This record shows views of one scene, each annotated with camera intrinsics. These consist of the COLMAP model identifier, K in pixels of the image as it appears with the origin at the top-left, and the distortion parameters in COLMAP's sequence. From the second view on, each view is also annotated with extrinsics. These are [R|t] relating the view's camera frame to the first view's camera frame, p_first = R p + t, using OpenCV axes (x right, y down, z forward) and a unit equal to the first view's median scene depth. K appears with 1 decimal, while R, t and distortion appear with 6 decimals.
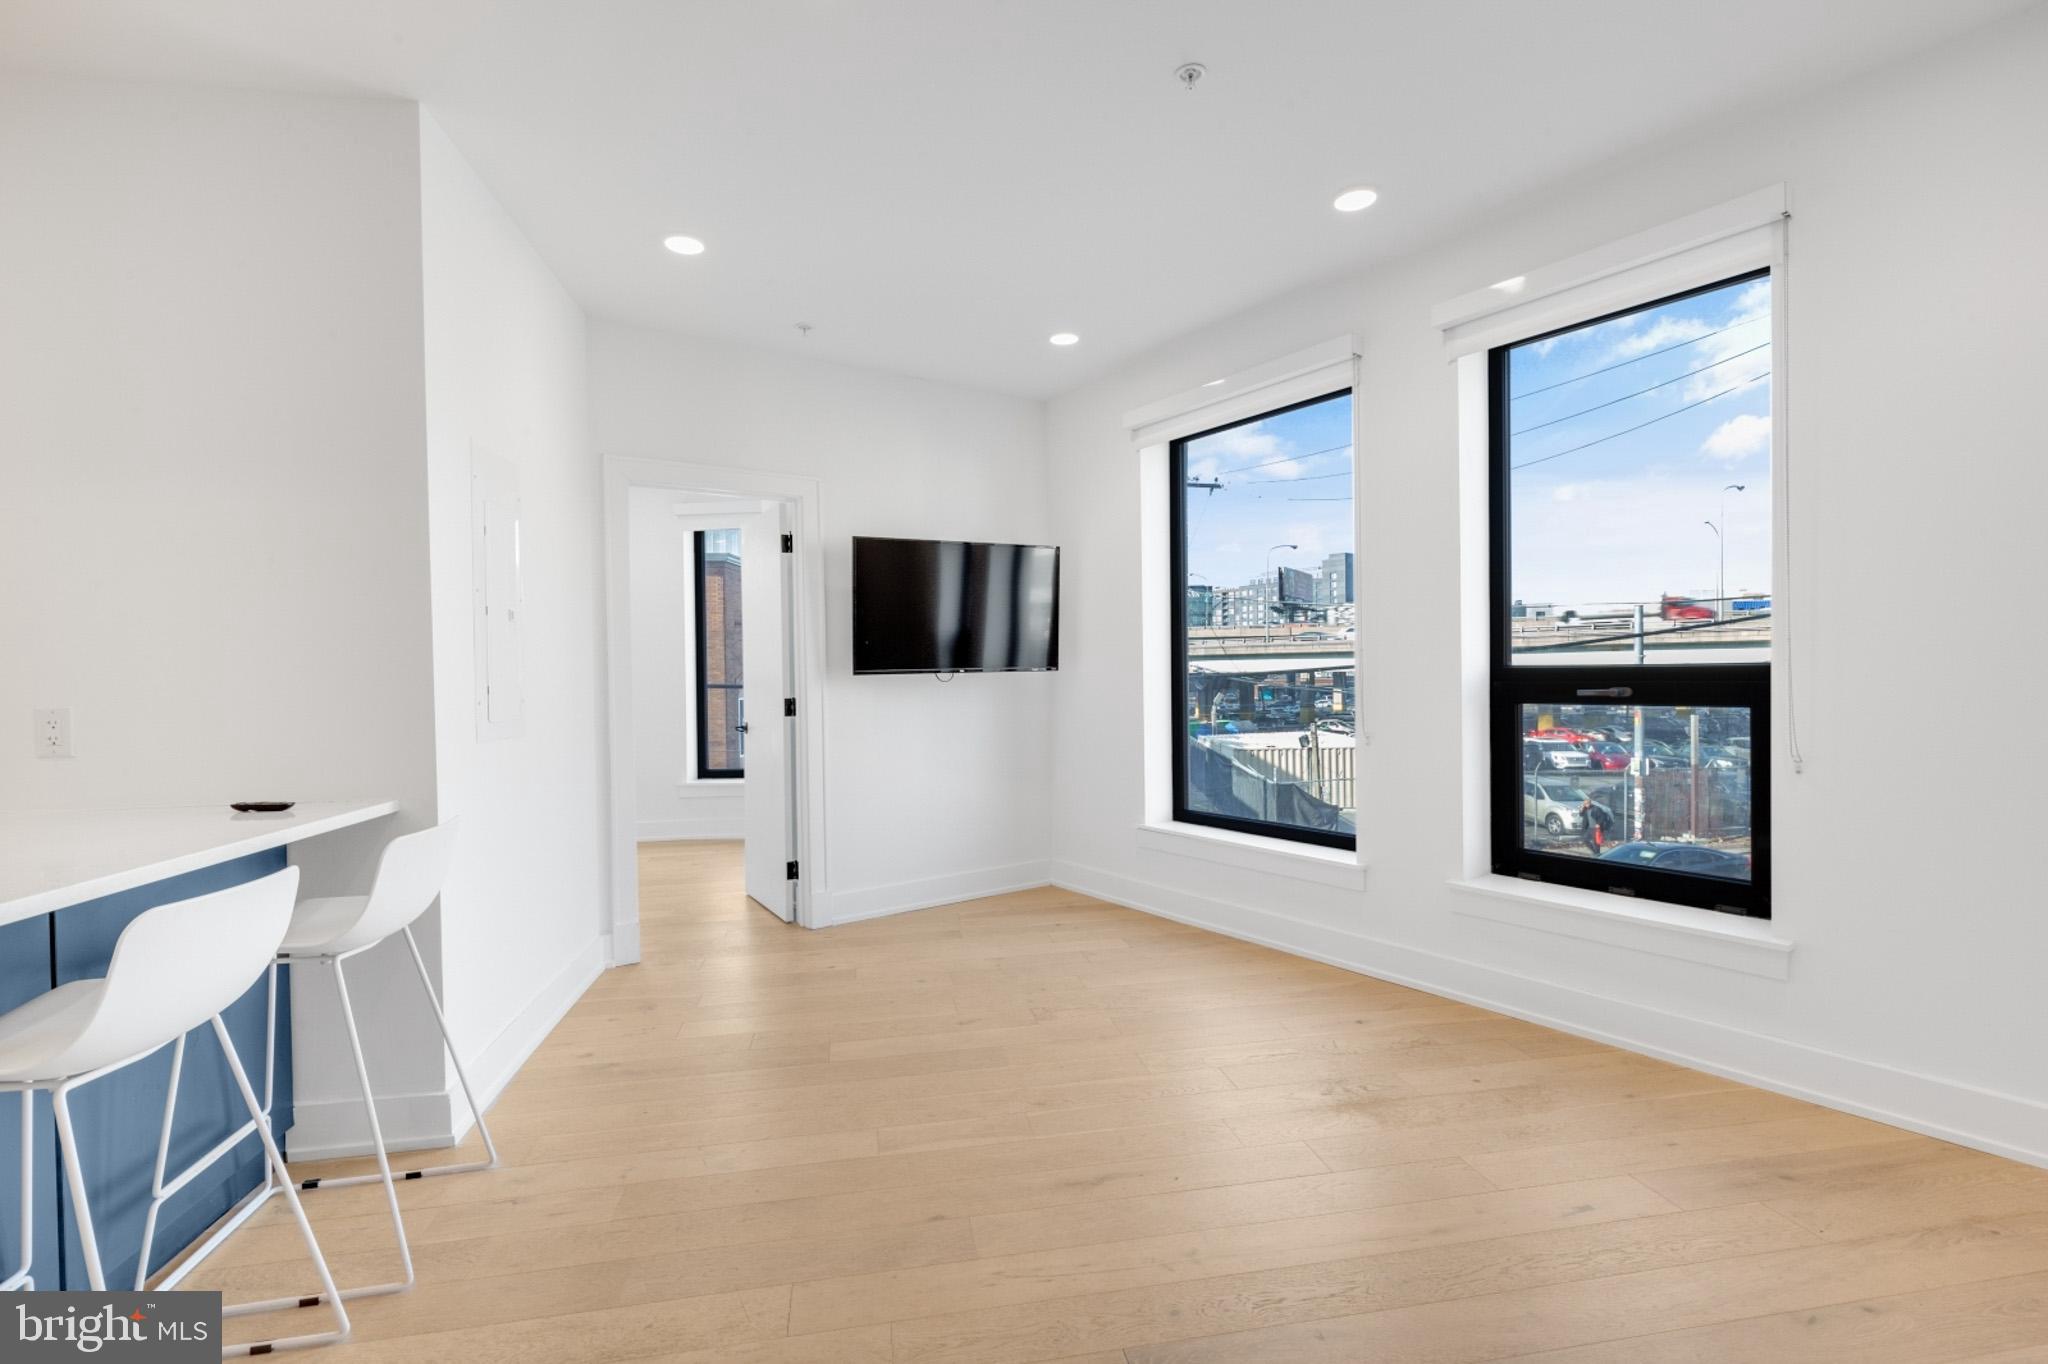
lens RADIAL K [[944.2, 0, 1027.0], [0, 944.2, 676.1], [0, 0, 1]] dist [0.001728, -0.000369]
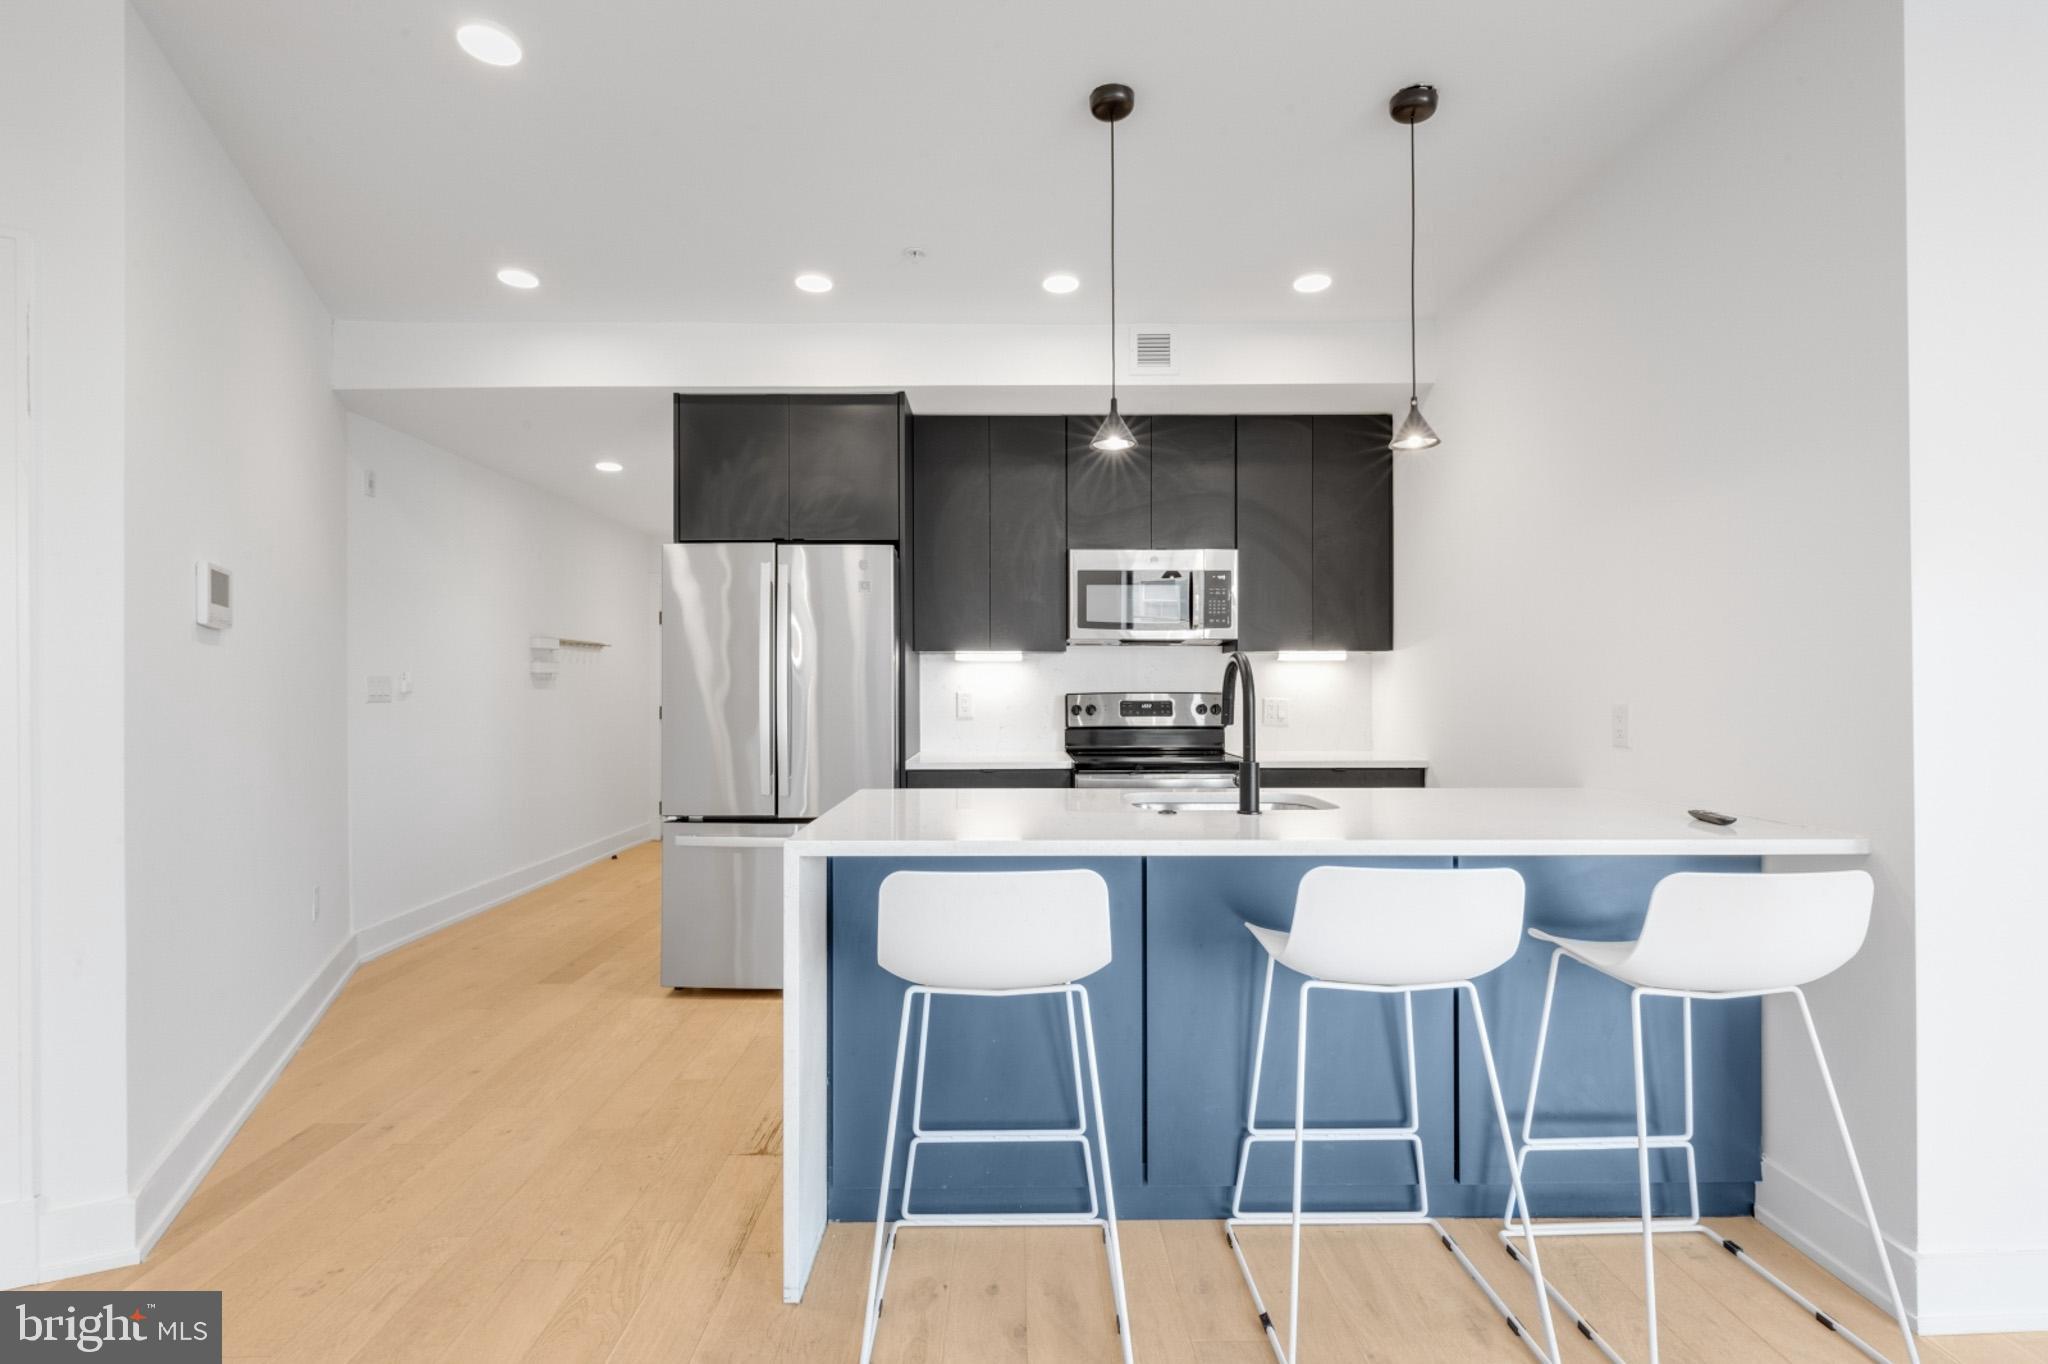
lens RADIAL K [[905.5, 0, 1010.2], [0, 905.5, 682.2], [0, 0, 1]] dist [0.001671, 0.000326]
pose [[-0.175769, 0.012260, -0.984355, 0.130837], [0.005839, 0.999918, 0.011411, -0.010141], [0.984414, -0.003742, -0.175826, 0.296160]]
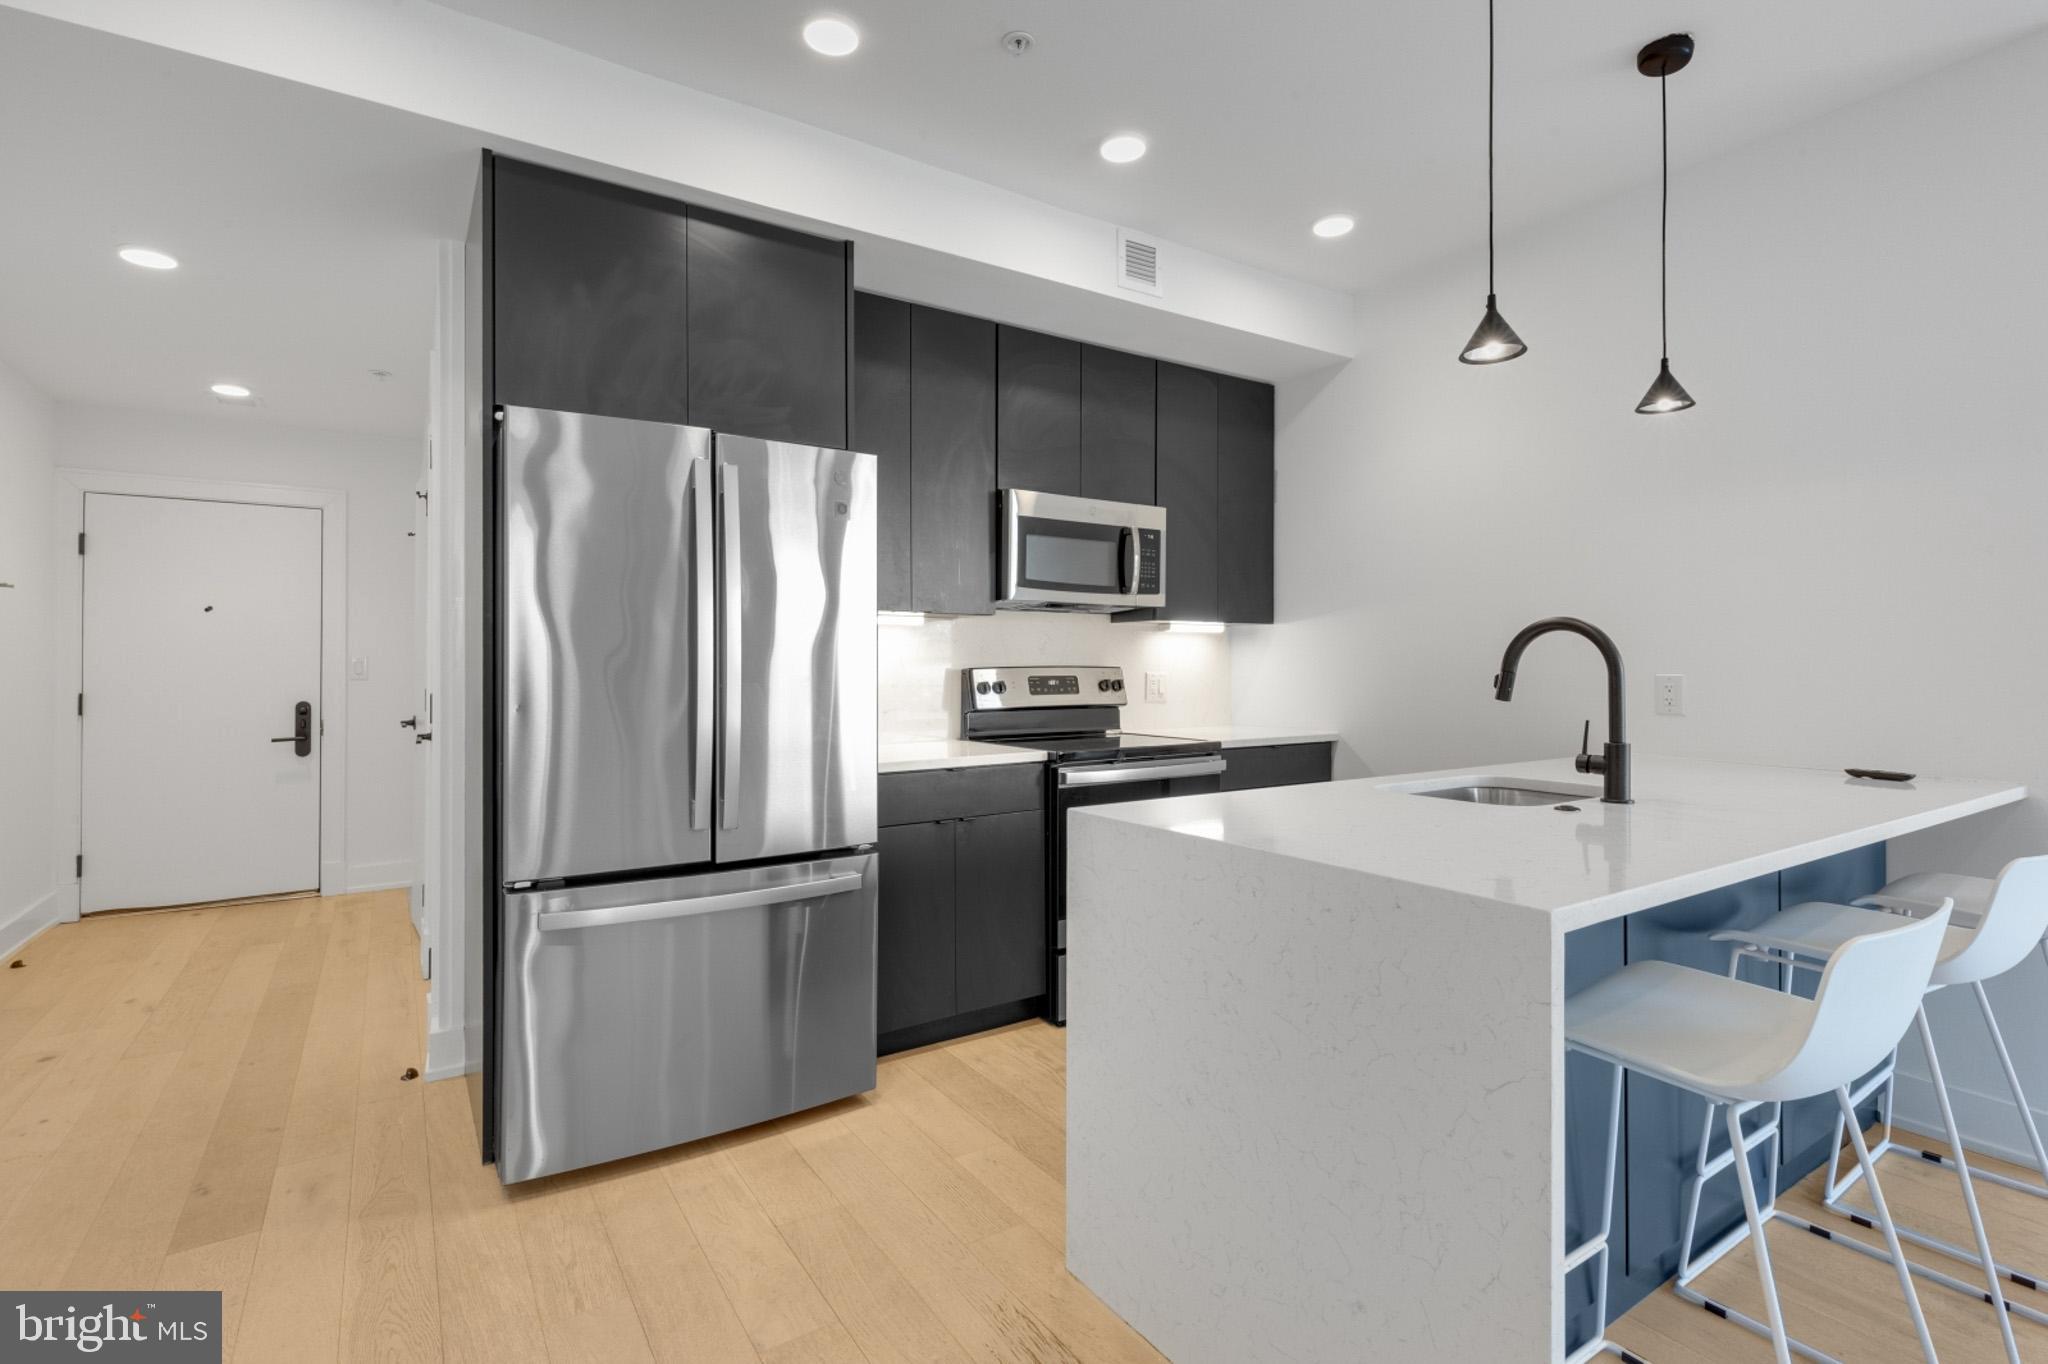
lens RADIAL K [[942.4, 0, 1003.1], [0, 942.4, 655.3], [0, 0, 1]] dist [0.000970, -0.000102]
pose [[0.379963, 0.007406, -0.924972, -0.130794], [-0.003979, 0.999972, 0.006371, -0.000242], [0.924993, 0.001260, 0.379982, -0.211259]]
